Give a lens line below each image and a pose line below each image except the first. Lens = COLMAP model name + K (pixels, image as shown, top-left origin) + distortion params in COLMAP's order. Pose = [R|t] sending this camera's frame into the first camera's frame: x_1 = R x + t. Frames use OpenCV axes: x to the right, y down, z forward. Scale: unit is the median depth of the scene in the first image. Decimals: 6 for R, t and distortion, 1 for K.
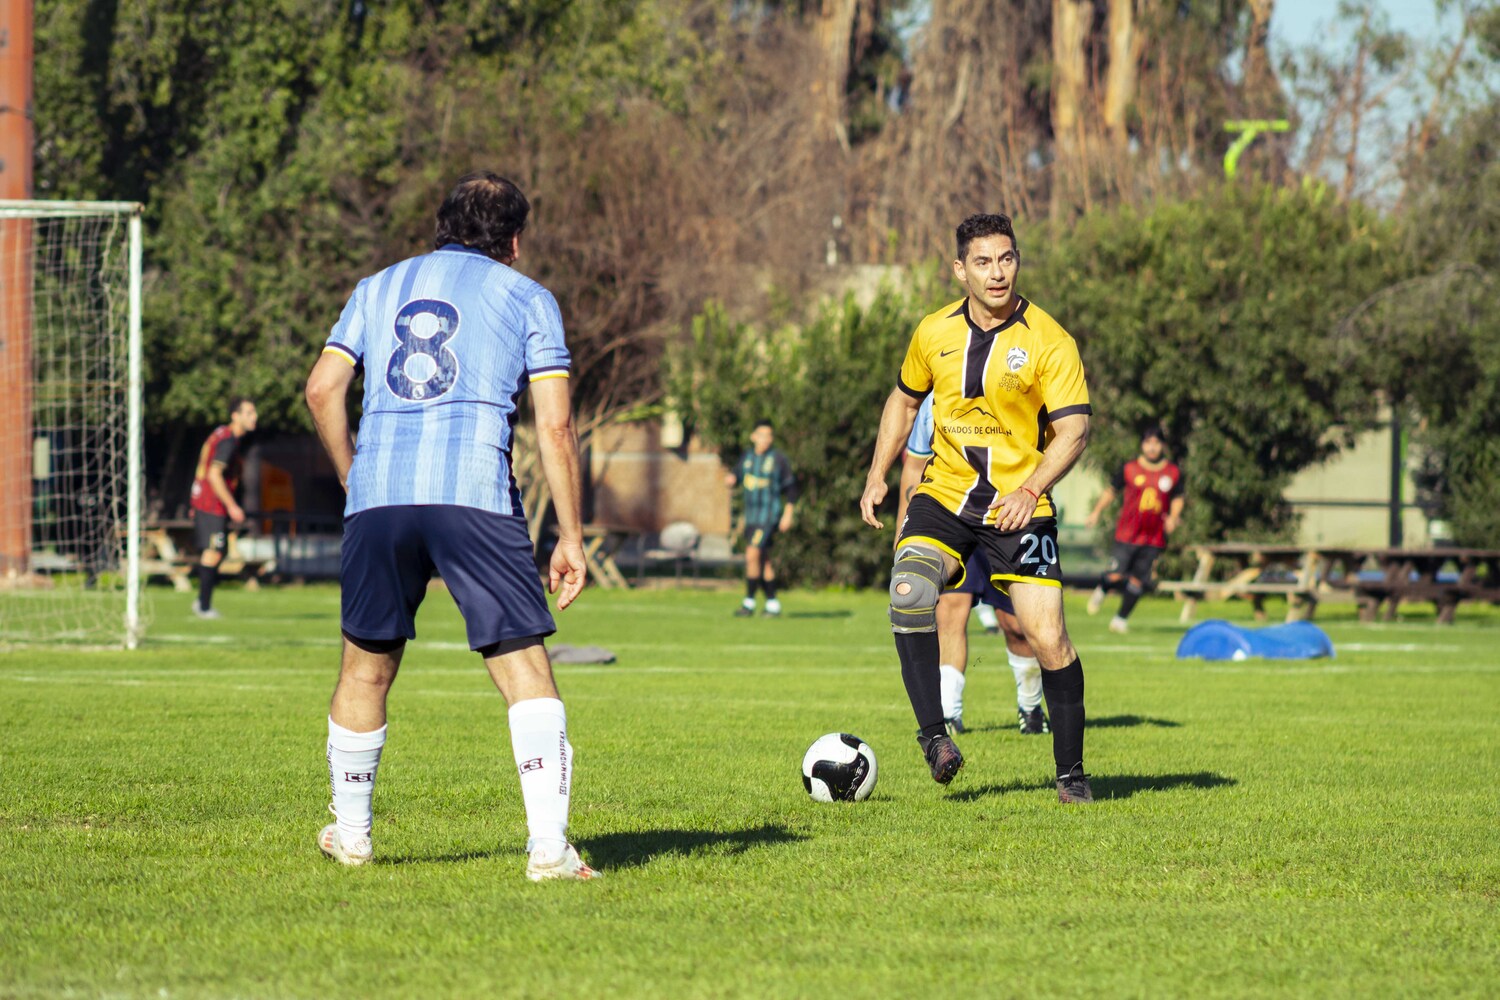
lens RADIAL K [[5634.6, 0, 751.5], [0, 5634.6, 502.4], [0, 0, 1]] dist [-0.133167, 0.000000]
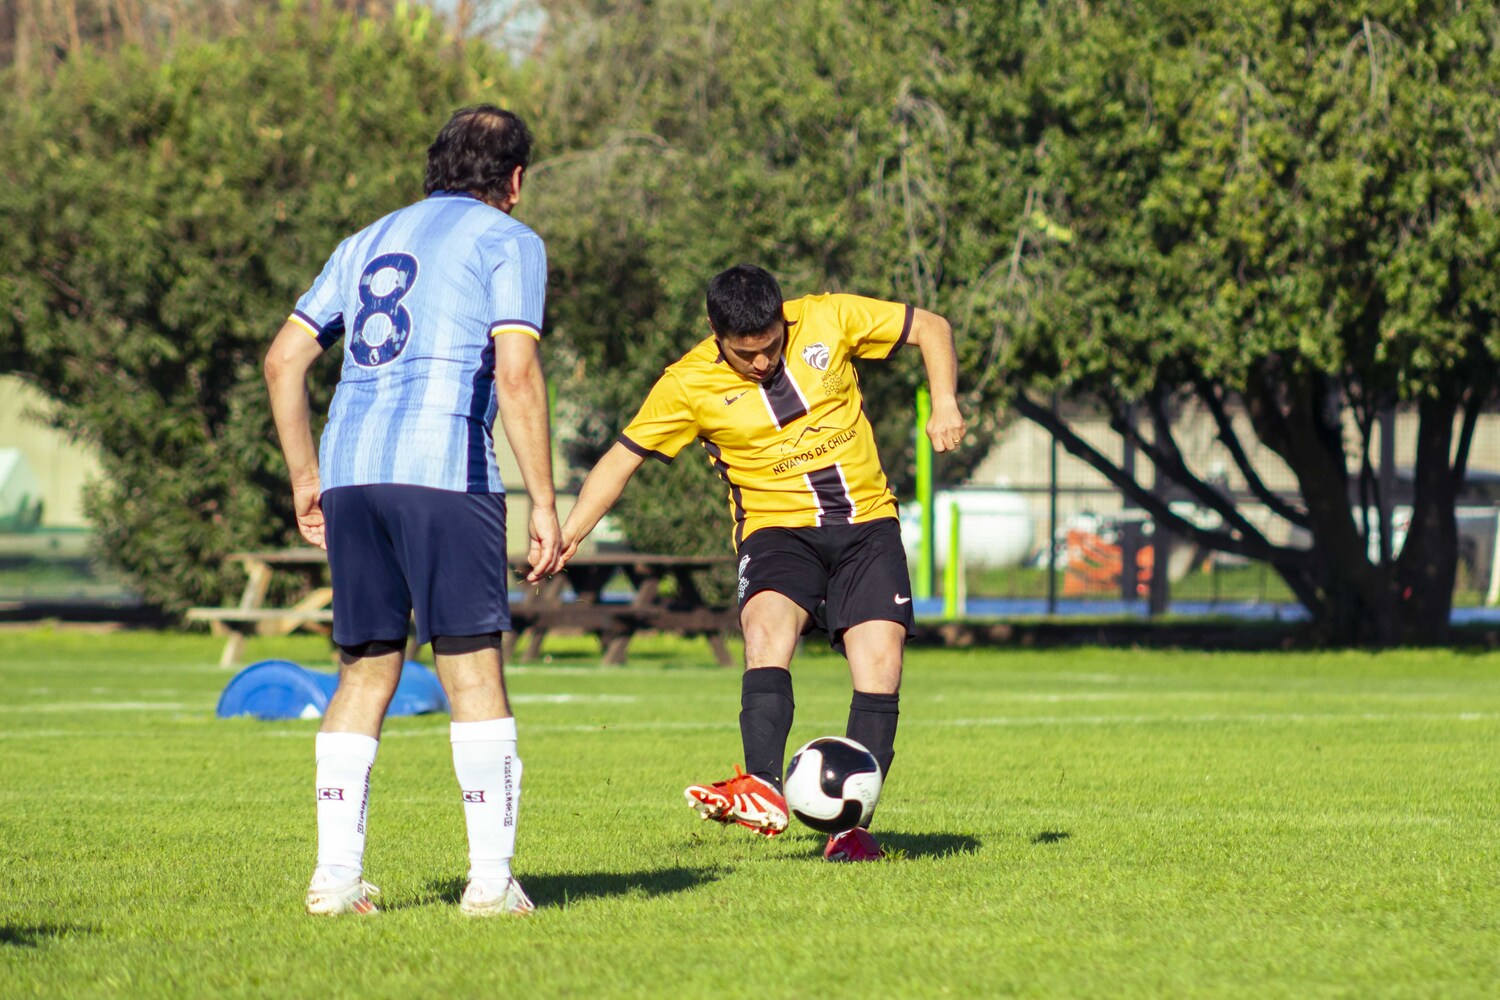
lens RADIAL K [[5589.0, 0, 758.1], [0, 5589.0, 495.3], [0, 0, 1]] dist [0.271665, 0.000000]
pose [[0.987640, -0.013373, 0.156167, 0.035267], [0.009479, 0.999626, 0.025653, -0.015804], [-0.156452, -0.023855, 0.987397, 0.329848]]
